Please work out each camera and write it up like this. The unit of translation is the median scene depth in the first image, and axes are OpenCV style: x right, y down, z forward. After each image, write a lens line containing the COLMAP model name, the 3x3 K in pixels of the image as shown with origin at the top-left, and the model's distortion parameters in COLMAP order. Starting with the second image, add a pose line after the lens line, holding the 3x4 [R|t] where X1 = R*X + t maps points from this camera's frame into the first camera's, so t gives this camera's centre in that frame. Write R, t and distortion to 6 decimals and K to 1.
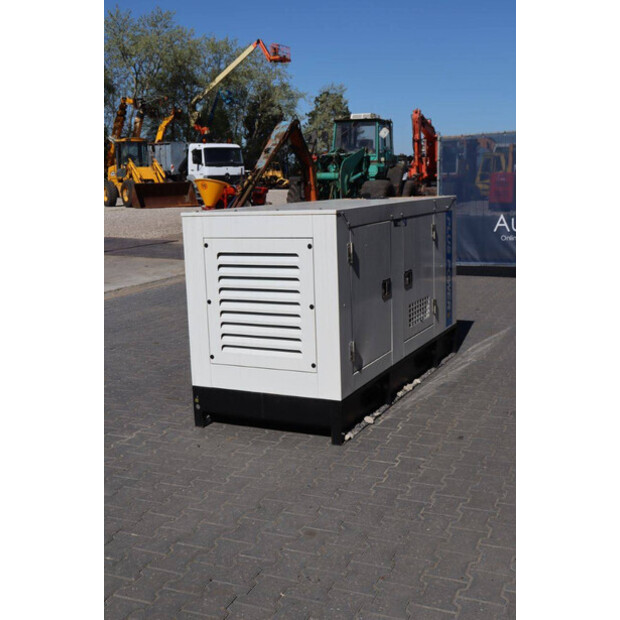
lens RADIAL K [[775.2, 0, 304.7], [0, 775.2, 307.8], [0, 0, 1]] dist [0.007514, 0.000000]
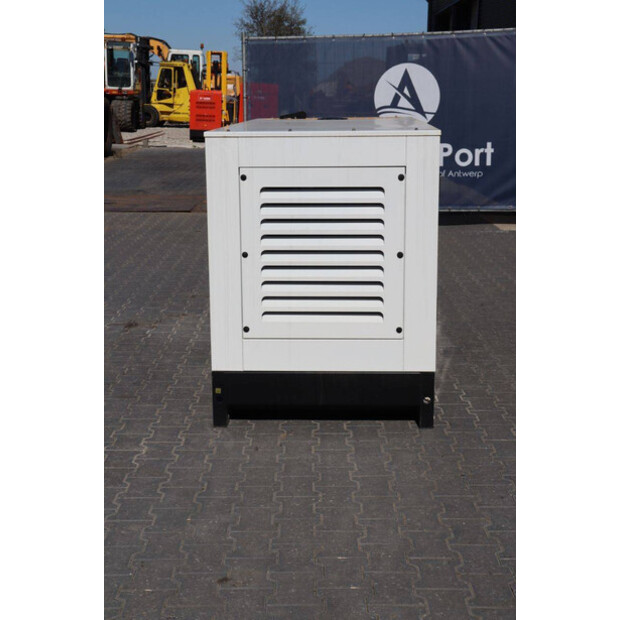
lens RADIAL K [[1061.5, 0, 314.3], [0, 1061.5, 310.1], [0, 0, 1]] dist [0.184963, 0.000000]
pose [[0.911493, -0.054168, 0.407732, -0.480403], [0.041530, 0.998345, 0.039792, 0.007305], [-0.409213, -0.019337, 0.912234, 0.049087]]
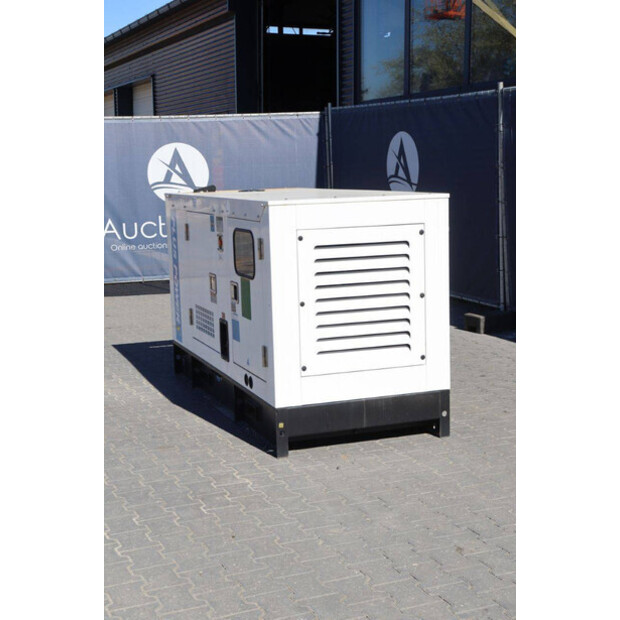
lens RADIAL K [[1061.5, 0, 323.4], [0, 1061.5, 315.1], [0, 0, 1]] dist [0.184963, 0.000000]
pose [[0.673109, -0.086663, 0.734448, -0.976101], [0.120940, 0.992640, 0.006289, -0.000191], [-0.729587, 0.084591, 0.678636, 0.186836]]
